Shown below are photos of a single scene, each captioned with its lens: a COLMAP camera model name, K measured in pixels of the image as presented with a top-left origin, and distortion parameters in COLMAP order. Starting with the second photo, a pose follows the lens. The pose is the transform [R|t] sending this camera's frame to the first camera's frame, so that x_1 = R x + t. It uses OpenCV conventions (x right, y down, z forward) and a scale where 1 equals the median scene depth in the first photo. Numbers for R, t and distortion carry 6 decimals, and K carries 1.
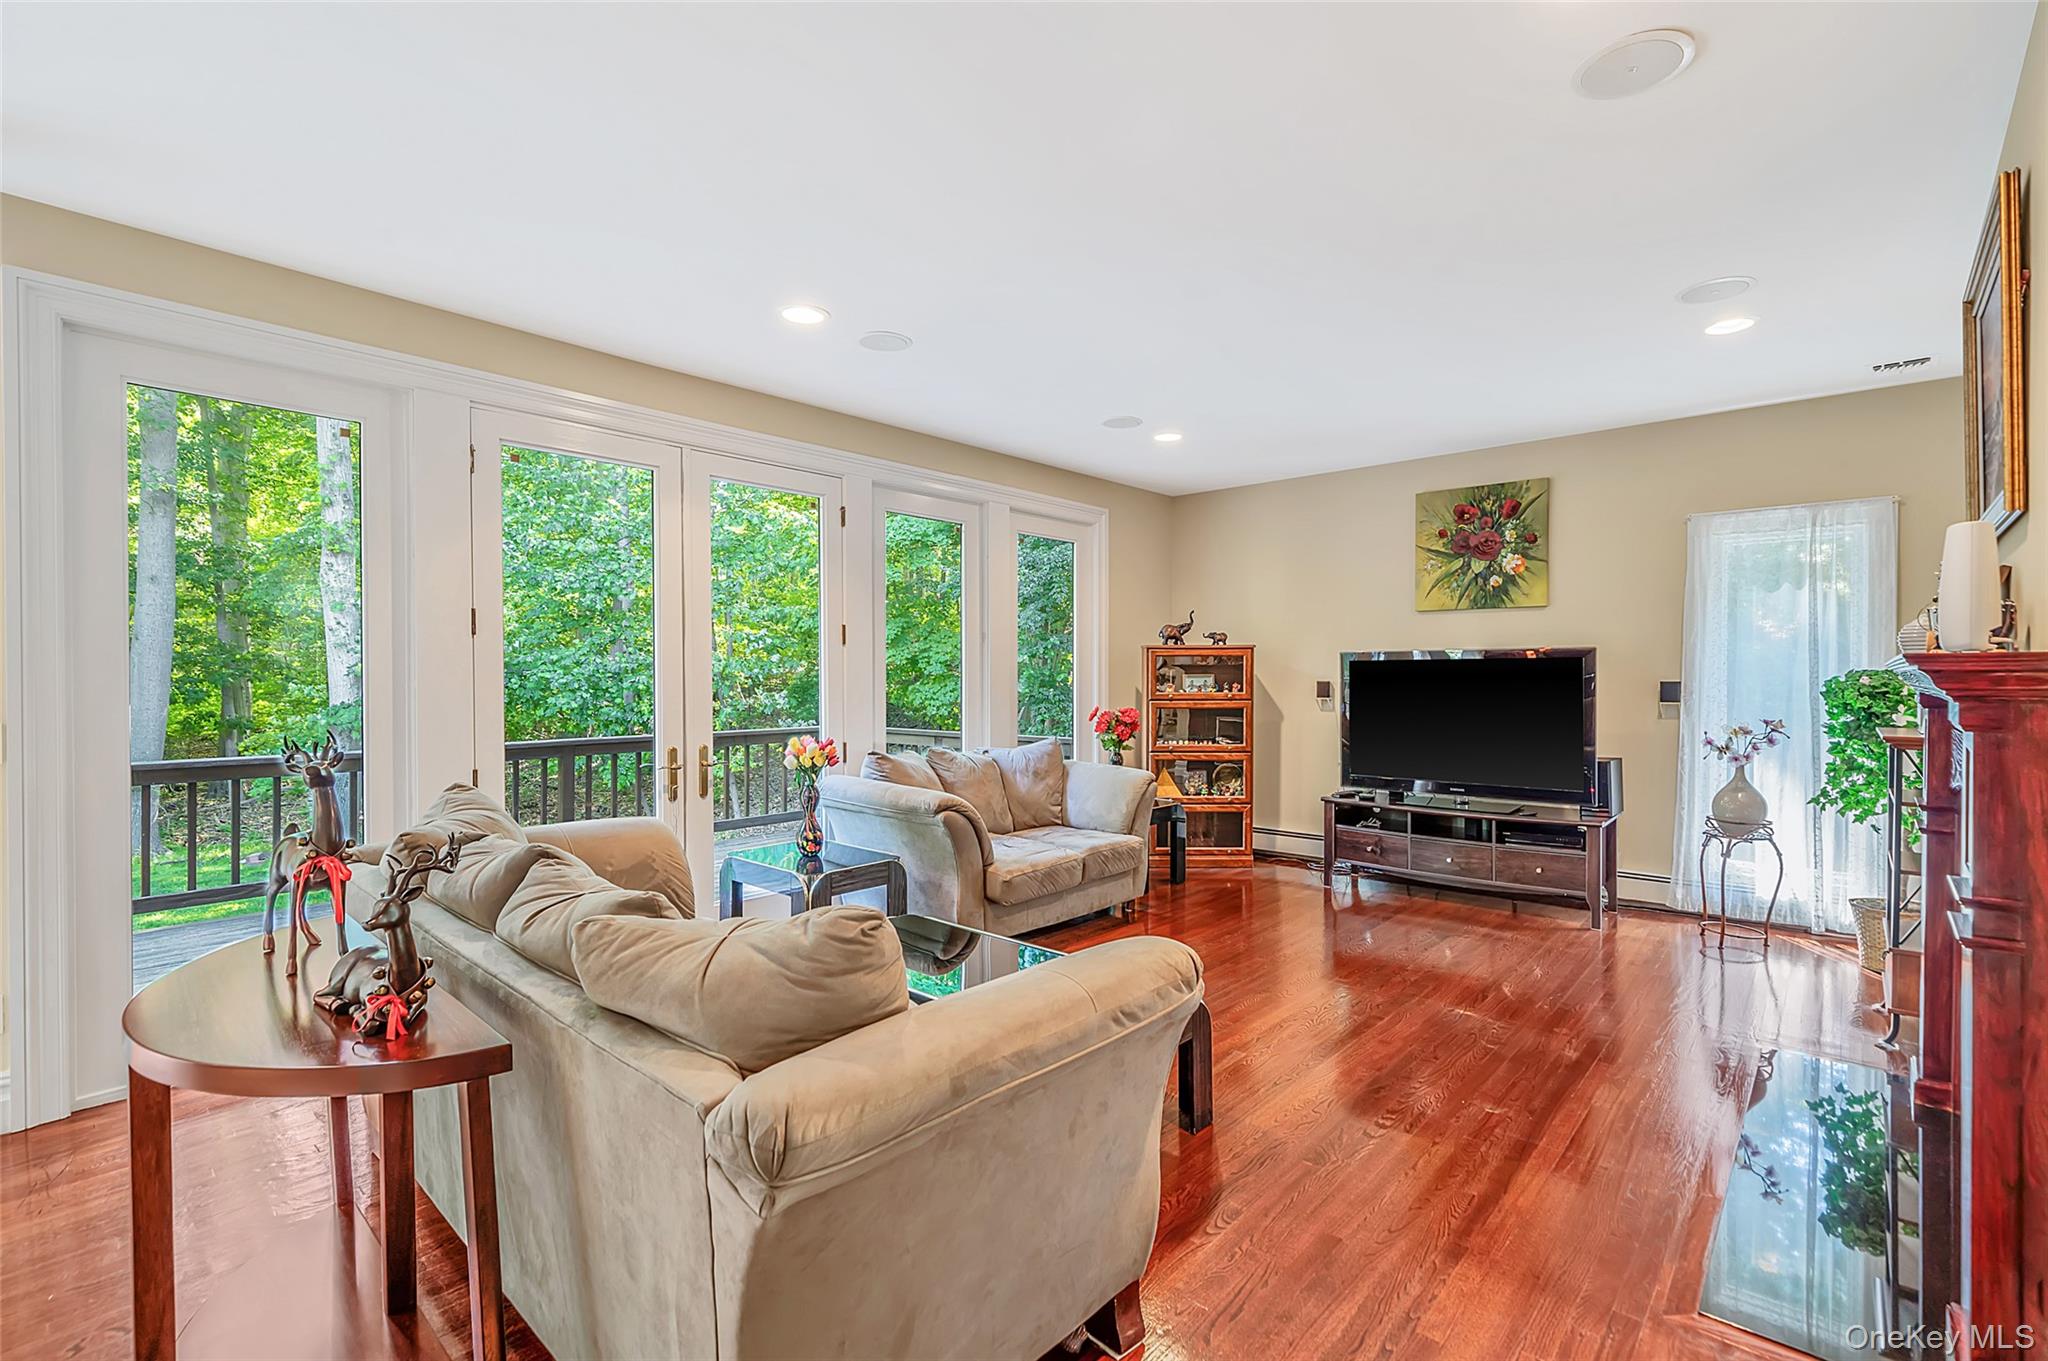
lens RADIAL K [[890.7, 0, 1024.0], [0, 890.7, 680.5], [0, 0, 1]] dist [-0.001566, -0.000172]
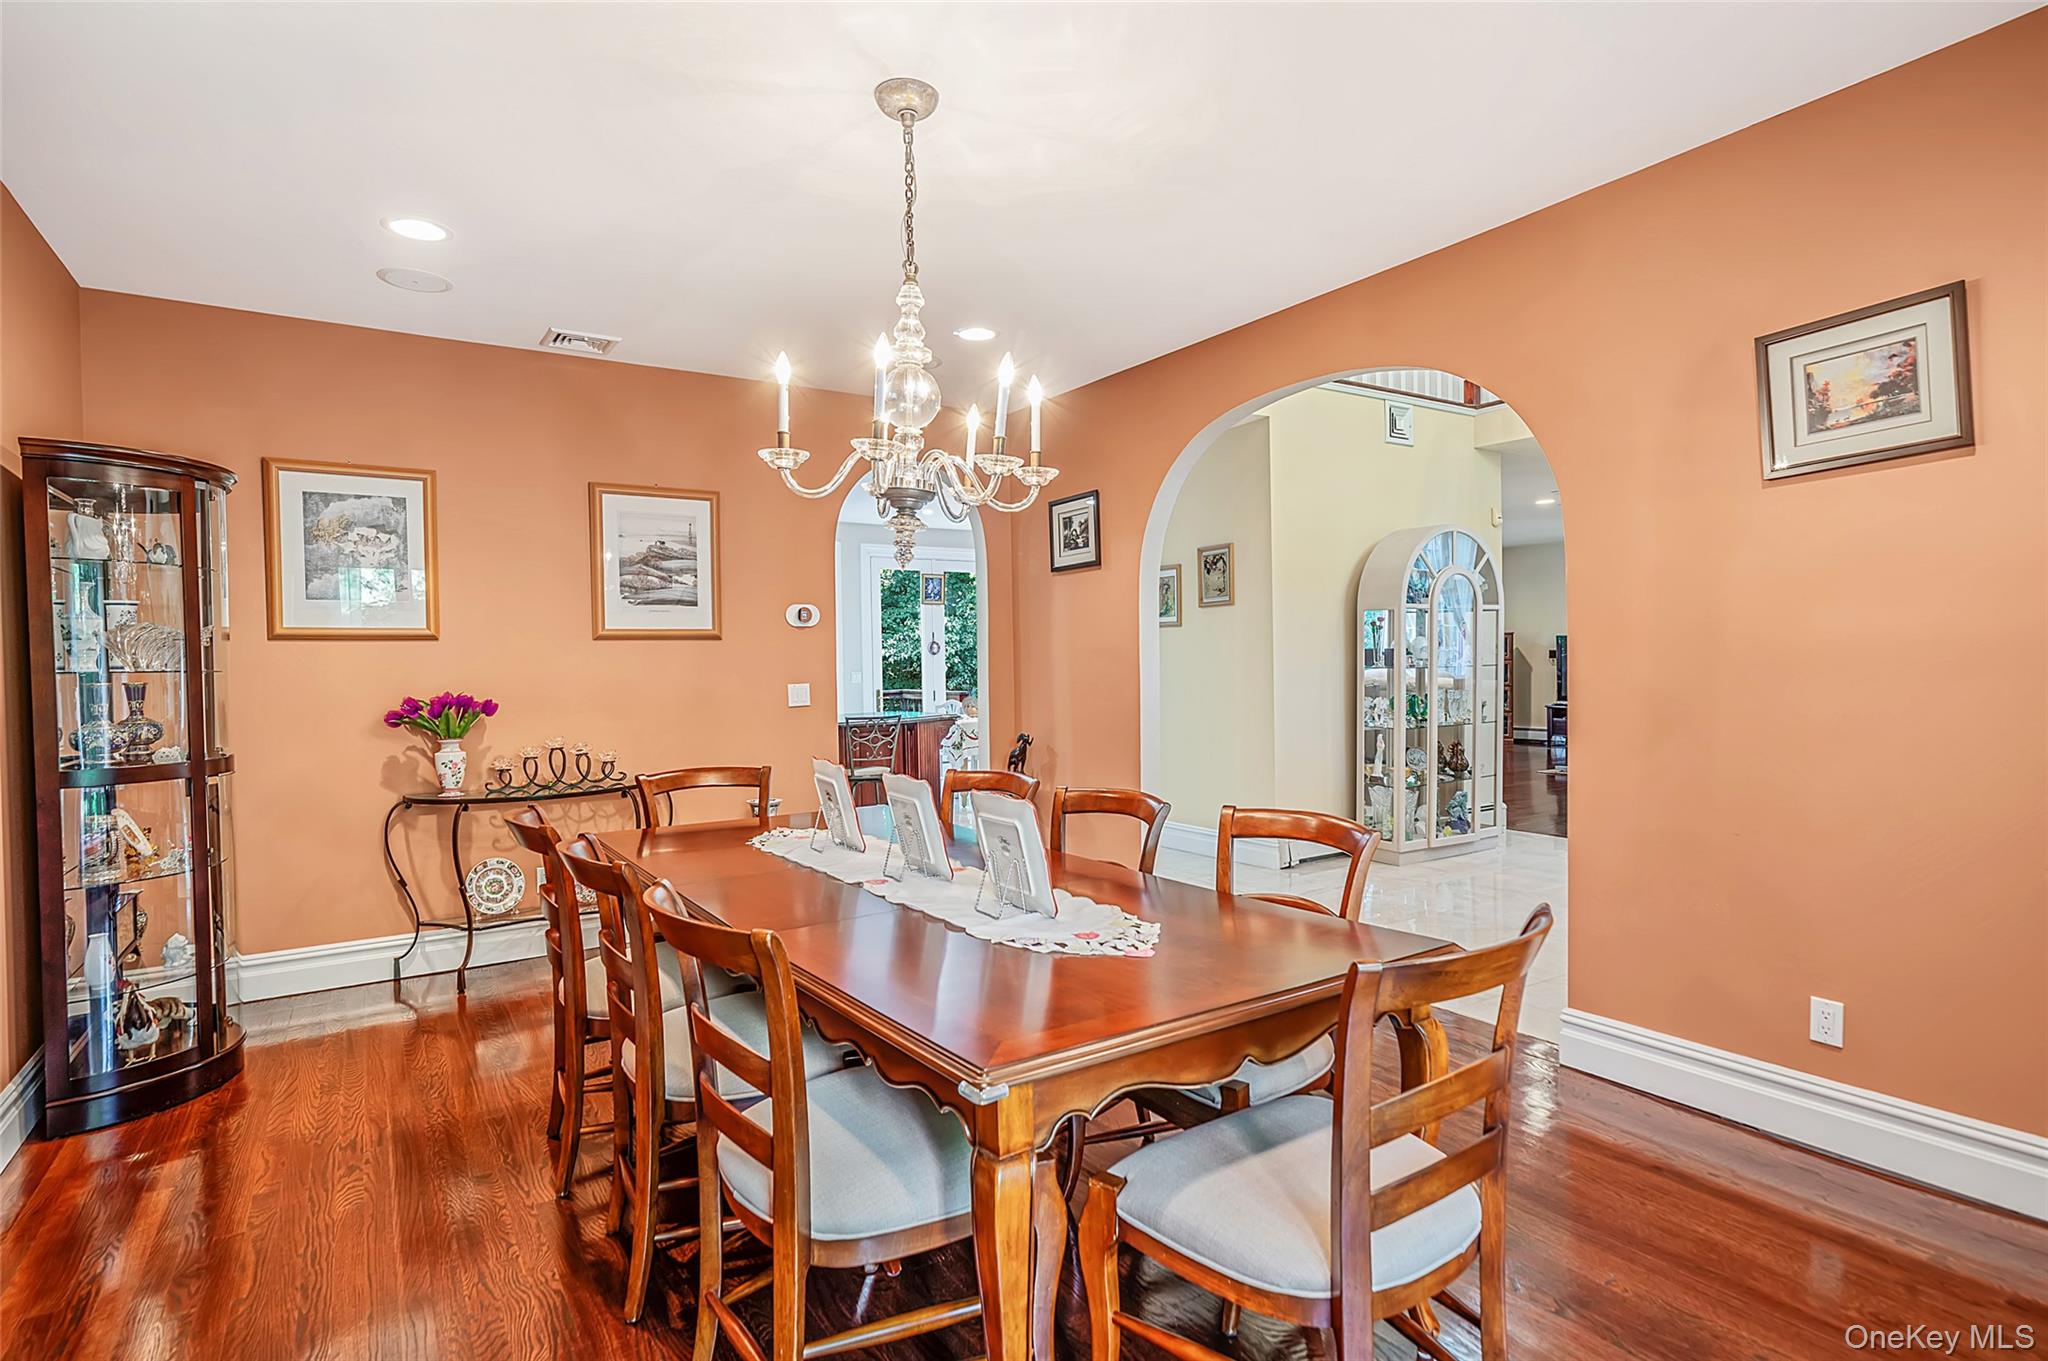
lens RADIAL K [[1028.3, 0, 1024.0], [0, 1028.3, 680.5], [0, 0, 1]] dist [0.000524, 0.000005]
pose [[0.964939, -0.007543, -0.262366, -0.183167], [0.013011, 0.999733, 0.019111, 0.009598], [0.262152, -0.021855, 0.964779, -1.431077]]
